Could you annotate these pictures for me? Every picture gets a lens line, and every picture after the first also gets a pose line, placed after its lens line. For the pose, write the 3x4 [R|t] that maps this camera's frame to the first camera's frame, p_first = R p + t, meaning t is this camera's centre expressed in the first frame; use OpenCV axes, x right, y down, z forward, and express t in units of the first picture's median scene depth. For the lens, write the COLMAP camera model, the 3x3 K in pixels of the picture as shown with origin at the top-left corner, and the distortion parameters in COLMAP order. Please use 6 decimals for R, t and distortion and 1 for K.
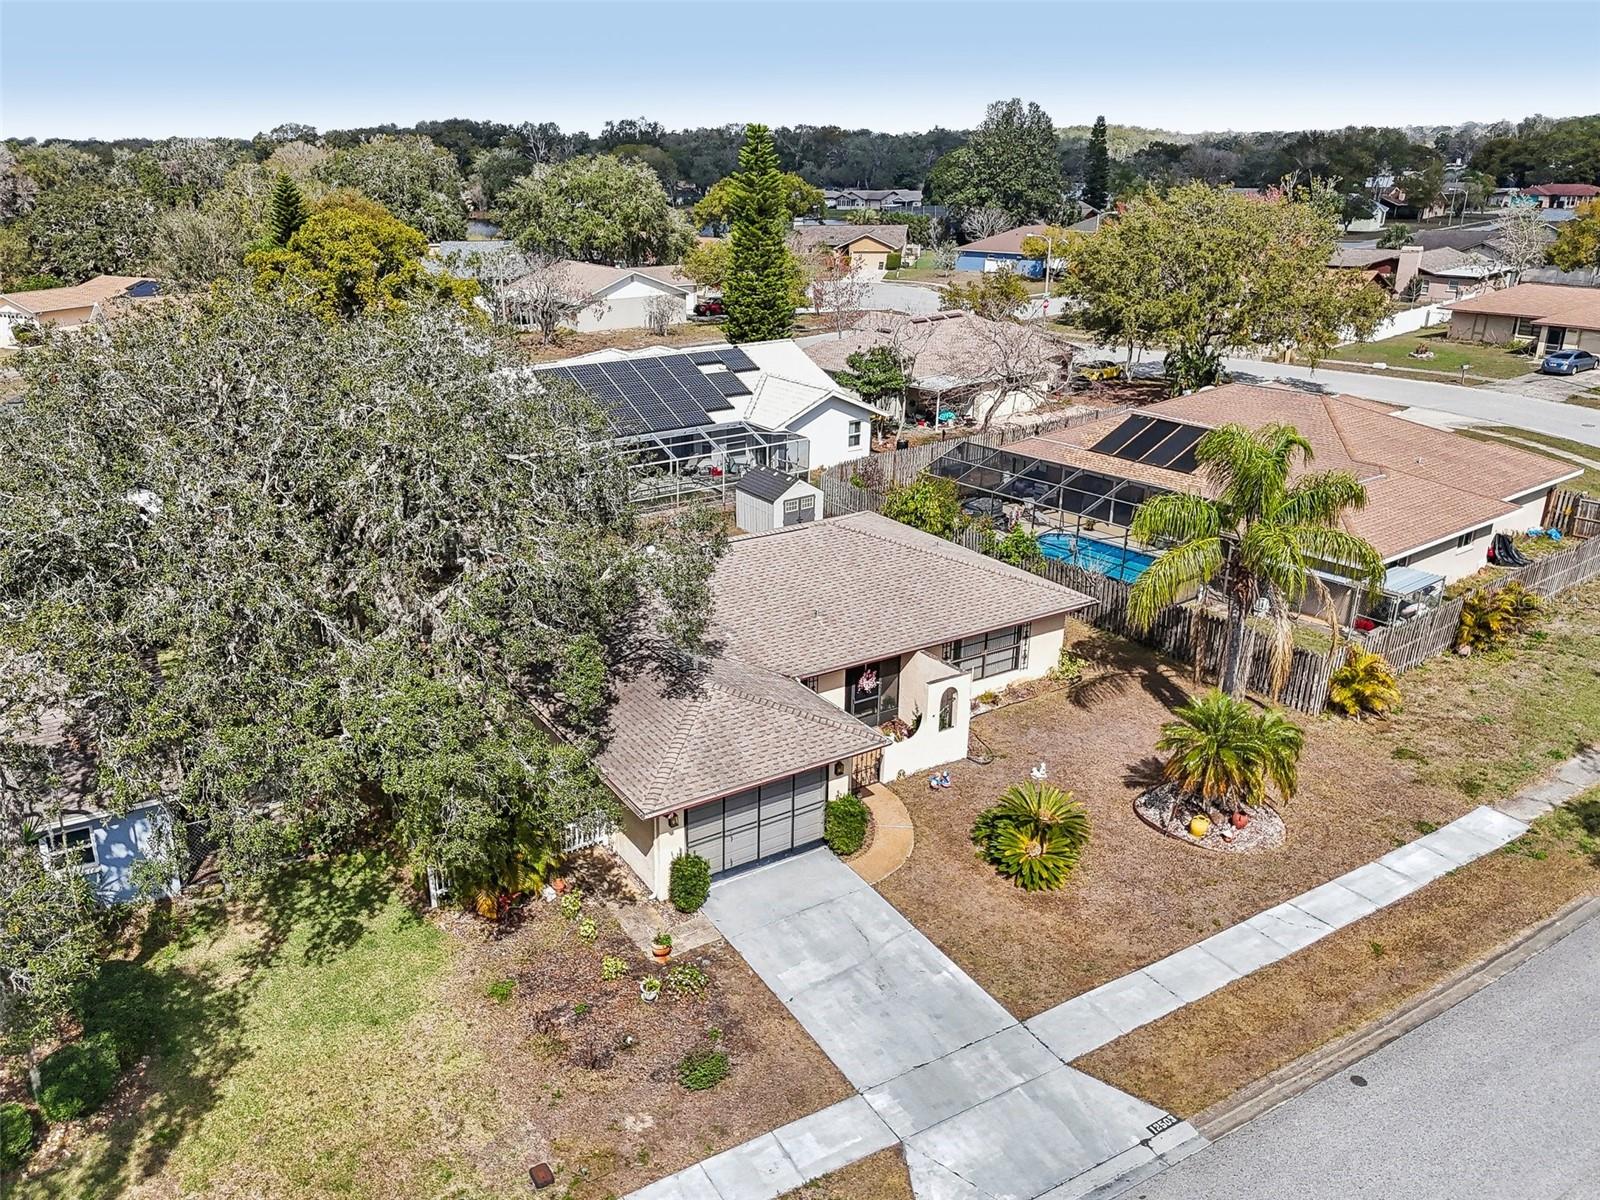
lens RADIAL K [[1272.7, 0, 800.0], [0, 1272.7, 600.0], [0, 0, 1]] dist [0.030627, -0.009341]
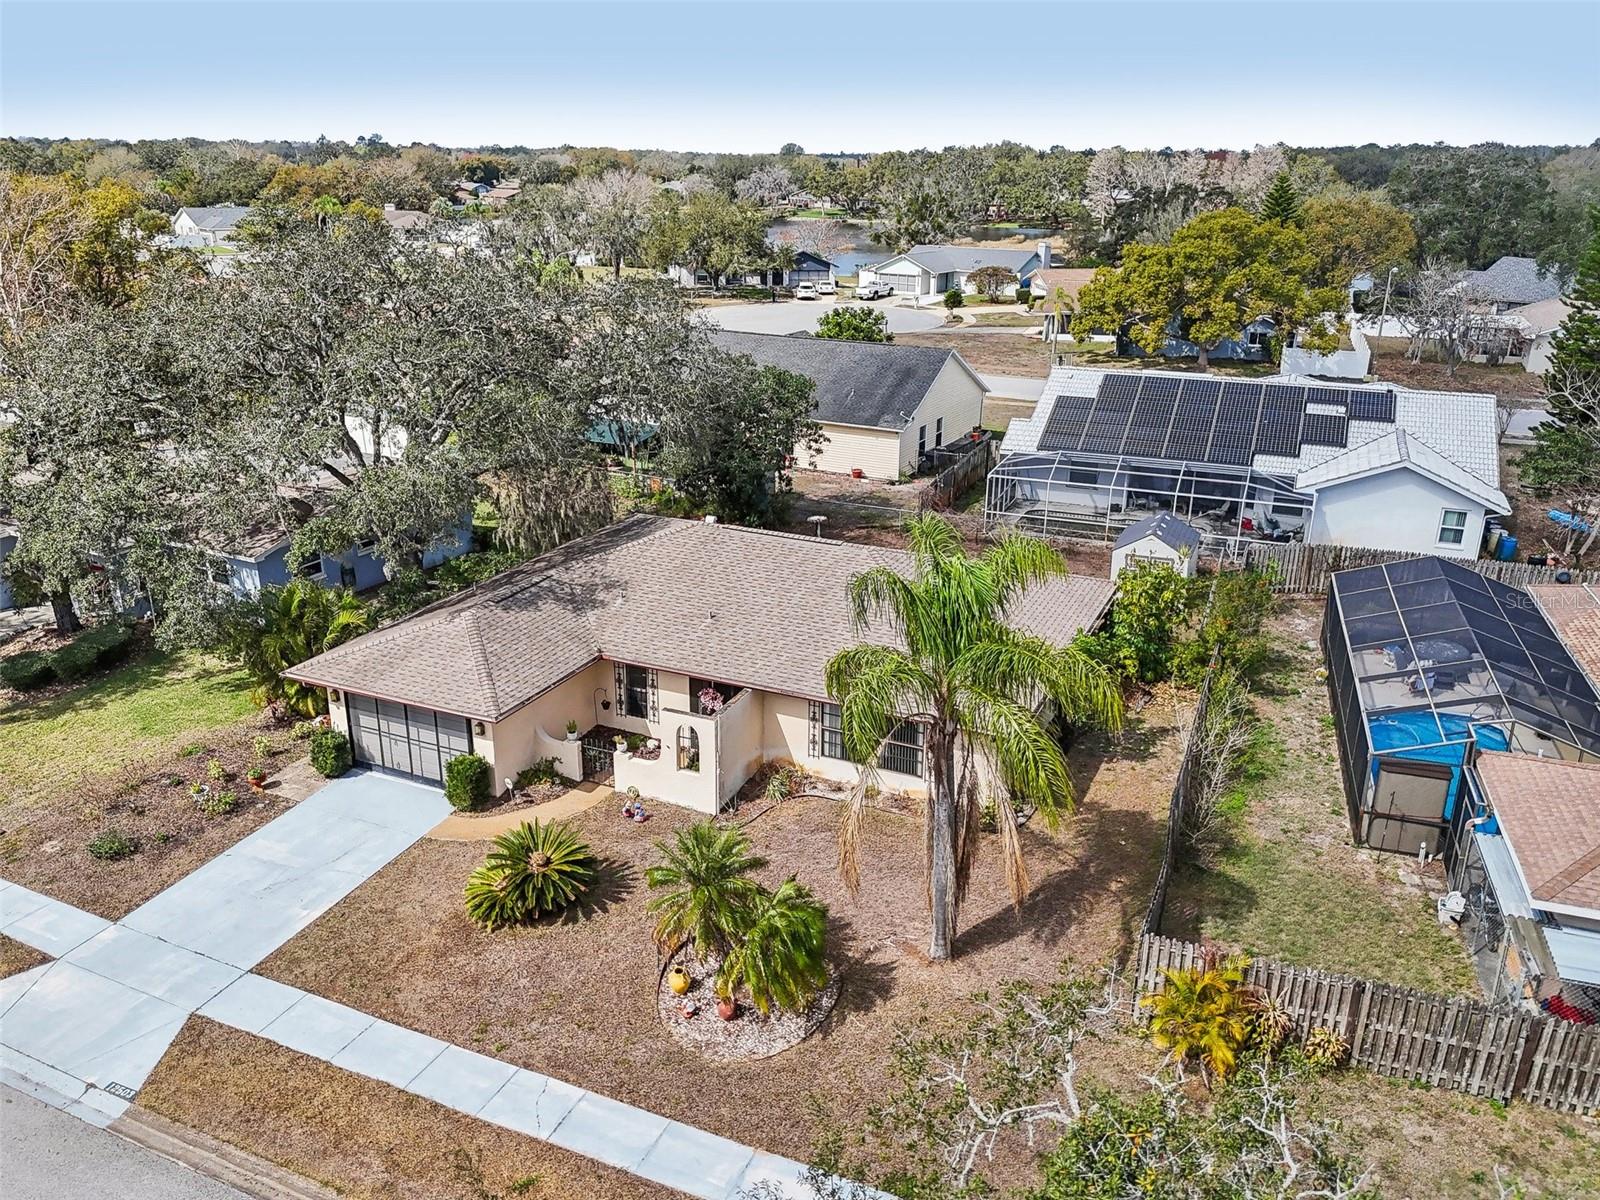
lens RADIAL K [[1272.7, 0, 800.0], [0, 1272.7, 600.0], [0, 0, 1]] dist [0.030627, -0.009341]
pose [[0.540341, 0.291820, -0.789223, 0.965656], [-0.296354, 0.943839, 0.146092, -0.193165], [0.787532, 0.154950, 0.596476, 0.594132]]
